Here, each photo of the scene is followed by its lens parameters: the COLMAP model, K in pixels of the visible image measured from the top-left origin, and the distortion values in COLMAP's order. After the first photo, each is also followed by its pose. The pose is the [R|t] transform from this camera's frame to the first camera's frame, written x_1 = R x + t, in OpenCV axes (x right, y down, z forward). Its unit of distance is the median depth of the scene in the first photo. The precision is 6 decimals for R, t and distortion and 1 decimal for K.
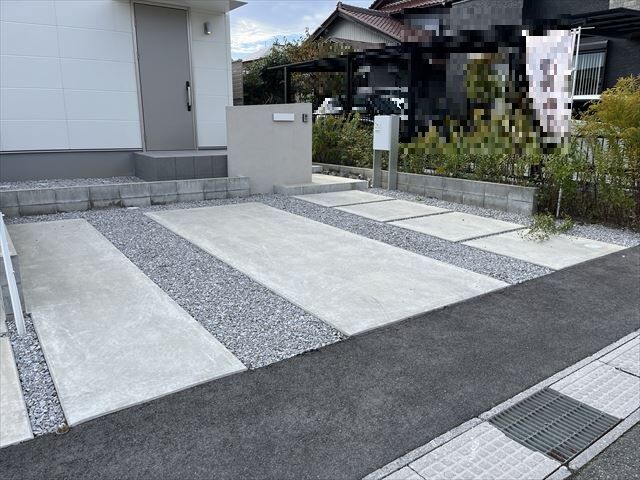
lens RADIAL K [[480.6, 0, 323.9], [0, 480.6, 245.8], [0, 0, 1]] dist [0.033546, -0.047875]
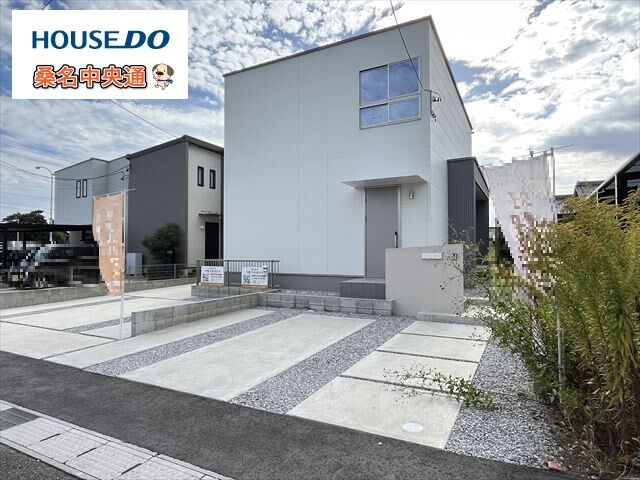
lens RADIAL K [[386.6, 0, 318.9], [0, 386.6, 238.9], [0, 0, 1]] dist [-0.010445, 0.003554]
pose [[0.453092, -0.035111, -0.890772, 1.321829], [-0.215861, 0.965167, -0.147842, -0.210196], [0.864934, 0.259269, 0.429730, 0.663705]]
